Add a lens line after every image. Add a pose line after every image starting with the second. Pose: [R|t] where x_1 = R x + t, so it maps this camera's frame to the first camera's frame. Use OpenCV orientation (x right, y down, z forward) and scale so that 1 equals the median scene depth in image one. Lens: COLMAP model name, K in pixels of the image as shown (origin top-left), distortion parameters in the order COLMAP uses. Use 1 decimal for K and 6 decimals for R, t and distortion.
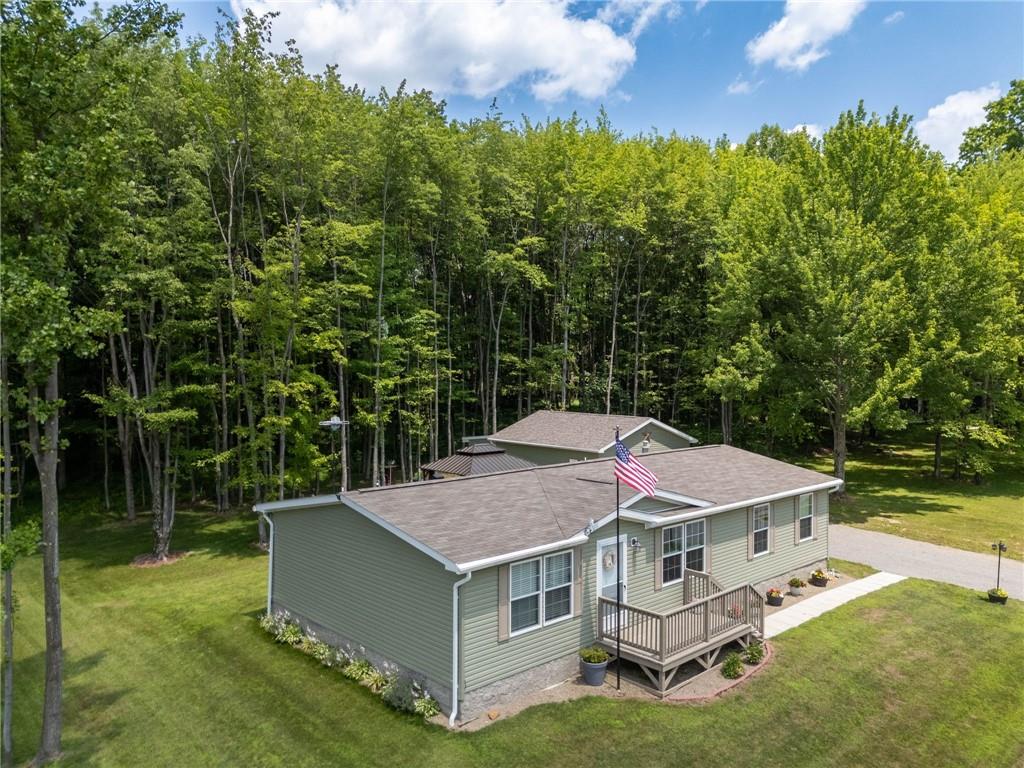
lens RADIAL K [[770.5, 0, 508.3], [0, 770.5, 359.2], [0, 0, 1]] dist [0.044657, -0.030248]
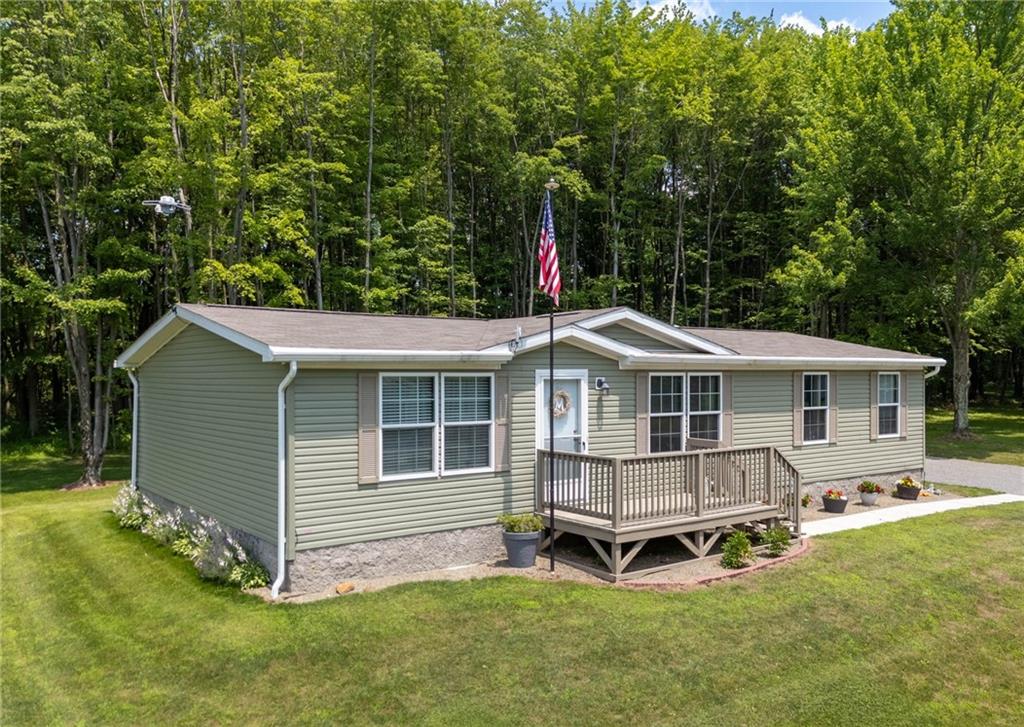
lens RADIAL K [[852.2, 0, 508.7], [0, 852.2, 363.4], [0, 0, 1]] dist [0.048061, -0.040800]
pose [[0.993934, -0.004040, -0.109901, 0.165519], [0.003892, 0.999991, -0.001561, 0.220861], [0.109906, 0.001123, 0.993941, 0.239185]]
